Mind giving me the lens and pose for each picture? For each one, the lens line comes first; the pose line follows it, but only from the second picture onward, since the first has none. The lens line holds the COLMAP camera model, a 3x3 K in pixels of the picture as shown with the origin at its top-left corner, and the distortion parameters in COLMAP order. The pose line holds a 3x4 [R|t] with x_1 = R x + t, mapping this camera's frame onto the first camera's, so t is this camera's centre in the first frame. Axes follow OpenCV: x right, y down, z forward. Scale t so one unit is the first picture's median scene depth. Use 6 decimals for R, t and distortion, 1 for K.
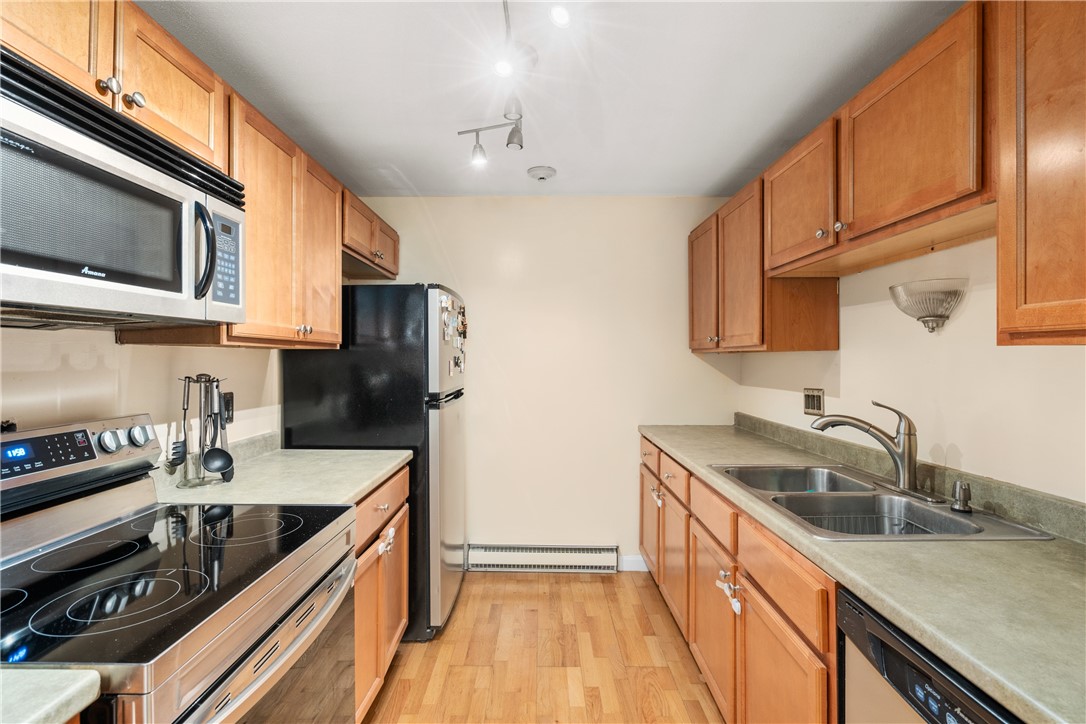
lens RADIAL K [[496.8, 0, 539.7], [0, 496.8, 359.8], [0, 0, 1]] dist [-0.000065, 0.000002]
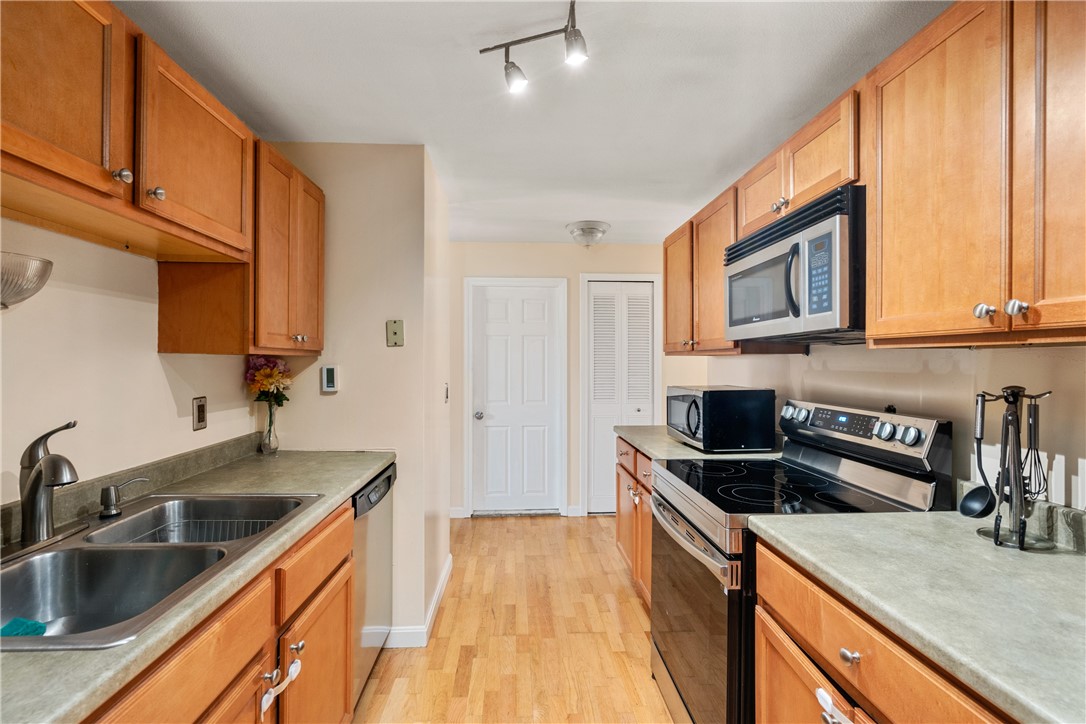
lens RADIAL K [[496.8, 0, 539.6], [0, 496.8, 360.6], [0, 0, 1]] dist [-0.000065, 0.000002]
pose [[-0.998249, -0.002687, -0.059091, 0.056337], [-0.002806, 0.999994, 0.001918, -0.009277], [0.059086, 0.002080, -0.998251, 2.105684]]
